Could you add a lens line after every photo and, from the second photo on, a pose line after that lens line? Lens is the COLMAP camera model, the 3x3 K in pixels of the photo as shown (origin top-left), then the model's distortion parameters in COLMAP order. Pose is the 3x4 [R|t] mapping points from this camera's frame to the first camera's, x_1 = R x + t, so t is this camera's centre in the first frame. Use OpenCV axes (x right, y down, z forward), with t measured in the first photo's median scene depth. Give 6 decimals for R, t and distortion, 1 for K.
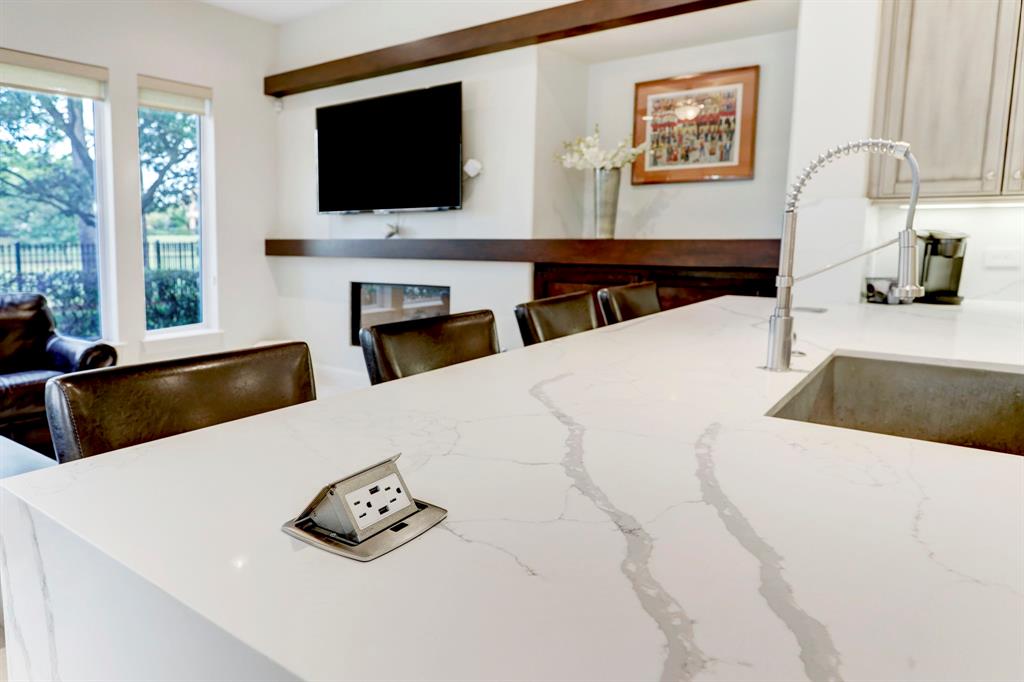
lens RADIAL K [[620.2, 0, 513.2], [0, 620.2, 246.4], [0, 0, 1]] dist [0.001718, 0.000391]
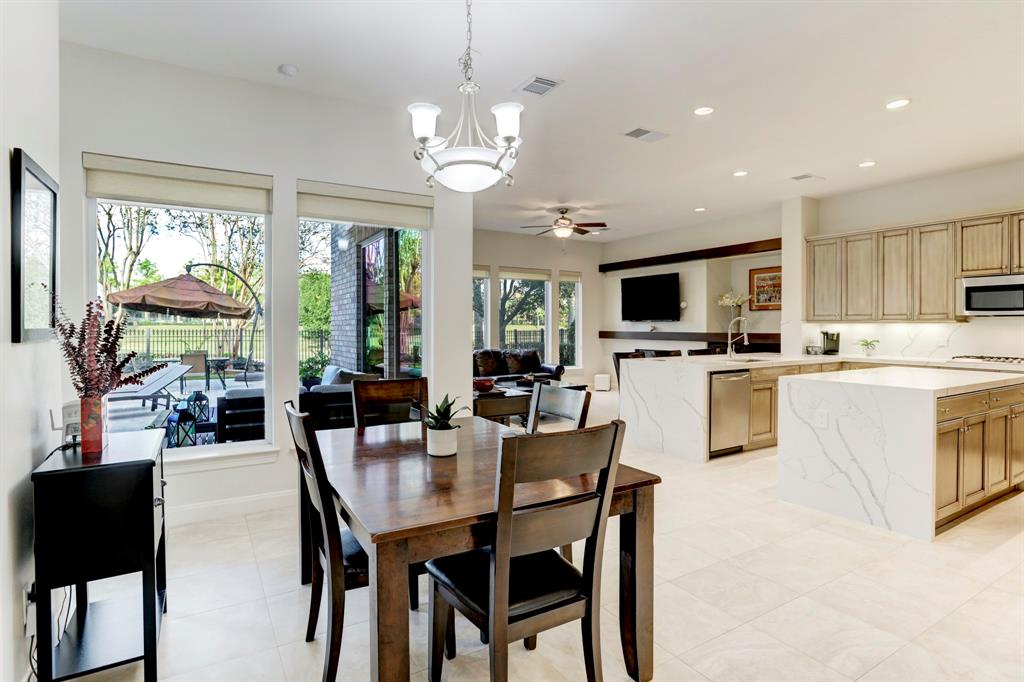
lens RADIAL K [[518.9, 0, 535.6], [0, 518.9, 333.4], [0, 0, 1]] dist [-0.027628, 0.022489]
pose [[0.919617, 0.009842, -0.392694, 0.230144], [-0.011603, 0.999930, -0.002113, 0.005884], [0.392646, 0.006499, 0.919667, -1.290284]]
